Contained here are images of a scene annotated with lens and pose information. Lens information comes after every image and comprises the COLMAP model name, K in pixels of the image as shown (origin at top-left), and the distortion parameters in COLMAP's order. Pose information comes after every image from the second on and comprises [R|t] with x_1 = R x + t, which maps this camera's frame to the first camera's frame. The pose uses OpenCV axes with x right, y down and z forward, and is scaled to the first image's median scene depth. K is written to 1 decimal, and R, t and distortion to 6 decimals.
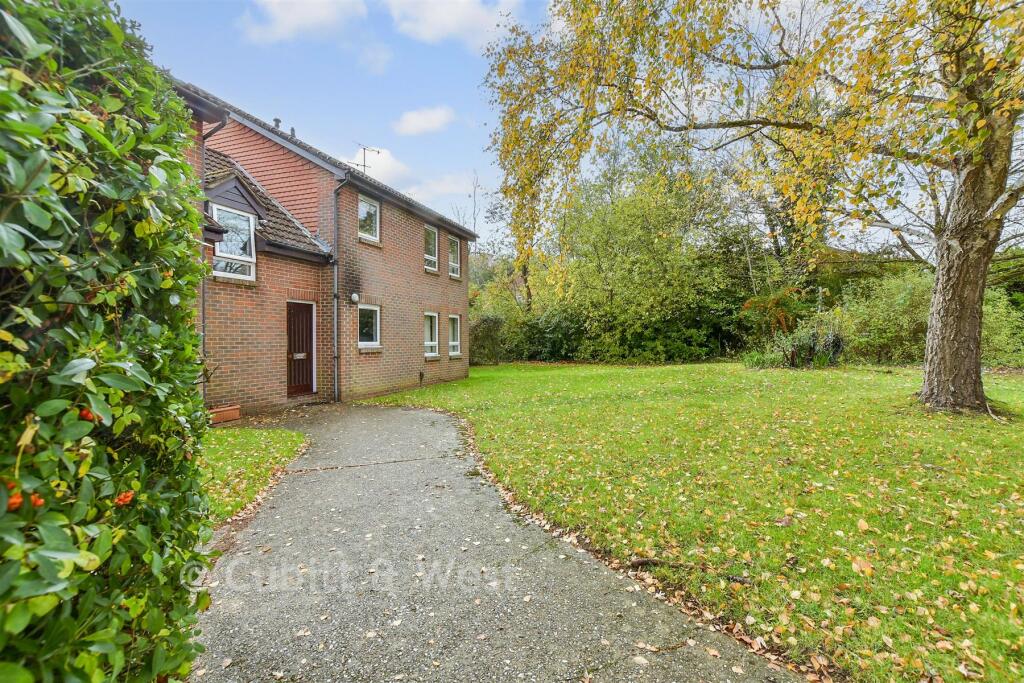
lens RADIAL K [[443.6, 0, 512.0], [0, 443.6, 341.5], [0, 0, 1]] dist [-0.016853, 0.000180]
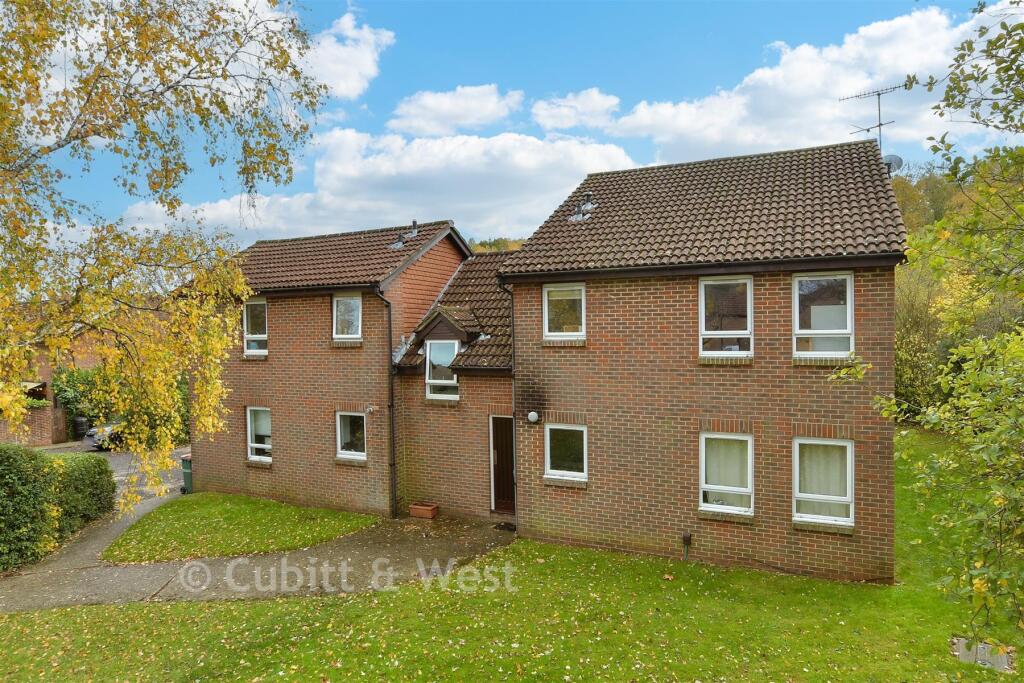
lens RADIAL K [[443.6, 0, 512.0], [0, 443.6, 341.5], [0, 0, 1]] dist [-0.016853, 0.000180]
pose [[0.017701, 0.018248, -0.999677, 0.443879], [0.027693, 0.999441, 0.018734, -0.243287], [0.999460, -0.028016, 0.017186, 0.896216]]
